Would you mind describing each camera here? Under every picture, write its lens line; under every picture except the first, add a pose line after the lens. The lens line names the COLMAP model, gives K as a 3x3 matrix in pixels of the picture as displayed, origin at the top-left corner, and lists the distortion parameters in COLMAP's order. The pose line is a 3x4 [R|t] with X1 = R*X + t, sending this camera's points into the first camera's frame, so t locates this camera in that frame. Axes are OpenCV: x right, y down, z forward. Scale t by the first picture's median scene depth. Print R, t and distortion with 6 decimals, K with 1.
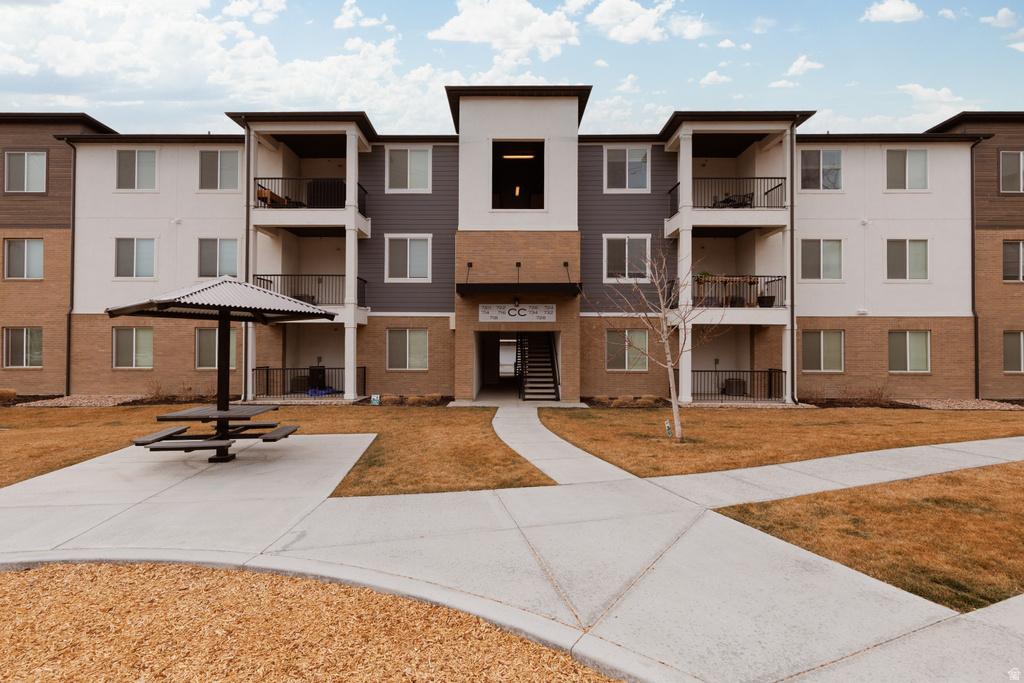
lens RADIAL K [[461.3, 0, 505.6], [0, 461.3, 340.0], [0, 0, 1]] dist [0.011274, -0.000129]
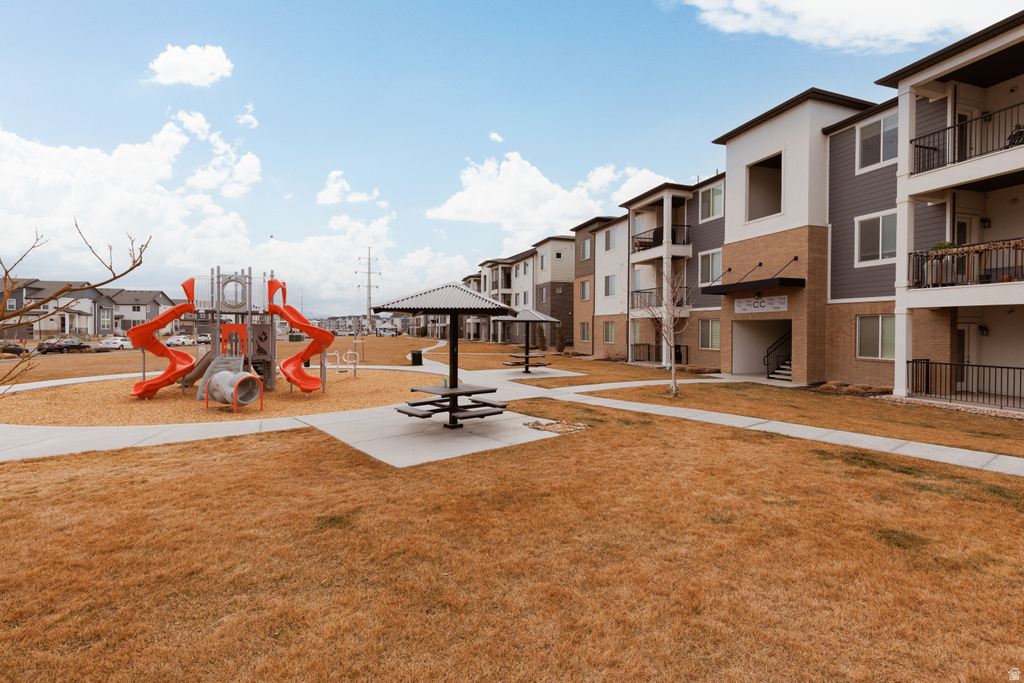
lens RADIAL K [[461.3, 0, 505.6], [0, 461.3, 340.0], [0, 0, 1]] dist [0.011274, -0.000129]
pose [[0.310756, 0.018845, -0.950303, 0.918059], [0.008300, 0.999712, 0.022539, 0.000459], [0.950453, -0.014891, 0.310510, -0.008391]]
